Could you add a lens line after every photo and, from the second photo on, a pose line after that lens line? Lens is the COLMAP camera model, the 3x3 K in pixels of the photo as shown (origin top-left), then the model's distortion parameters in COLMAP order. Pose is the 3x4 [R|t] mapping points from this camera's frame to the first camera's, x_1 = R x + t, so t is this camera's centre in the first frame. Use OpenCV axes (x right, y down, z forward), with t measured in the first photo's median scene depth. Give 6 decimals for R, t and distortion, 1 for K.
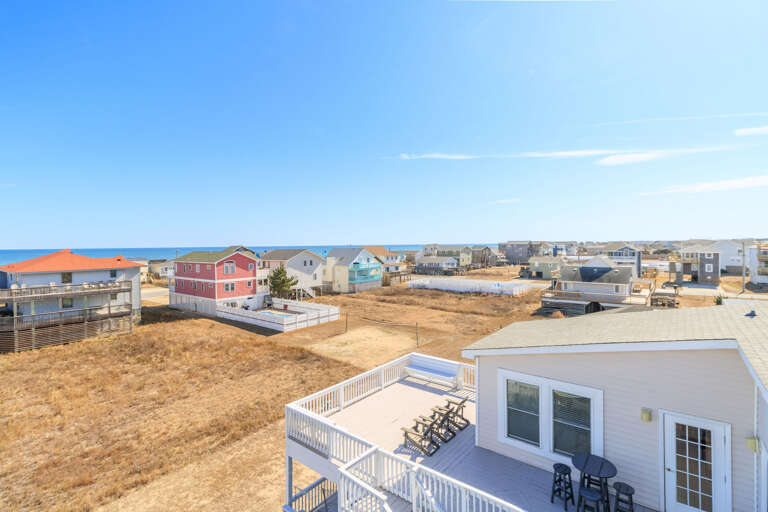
lens RADIAL K [[358.0, 0, 384.7], [0, 358.0, 251.7], [0, 0, 1]] dist [0.005151, 0.000909]
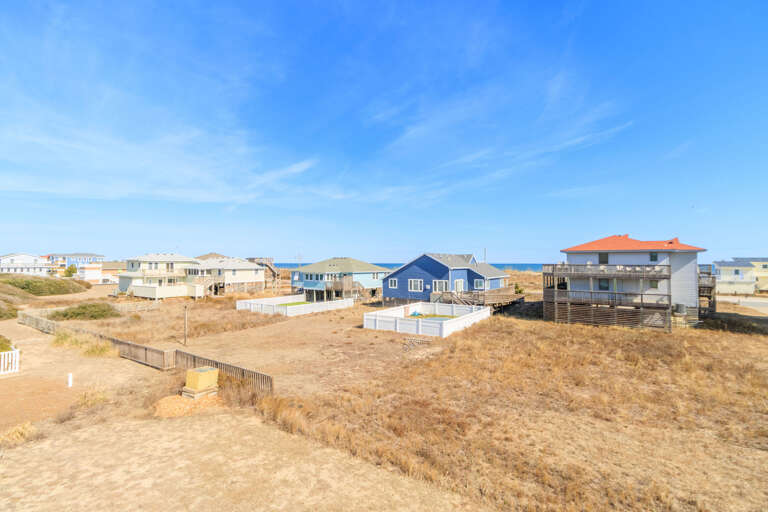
lens RADIAL K [[358.0, 0, 384.8], [0, 358.0, 258.4], [0, 0, 1]] dist [0.005151, 0.000909]
pose [[0.077486, 0.002660, -0.996990, 0.028986], [-0.018317, 0.999831, 0.001244, 0.114210], [0.996825, 0.018166, 0.077522, 0.483081]]
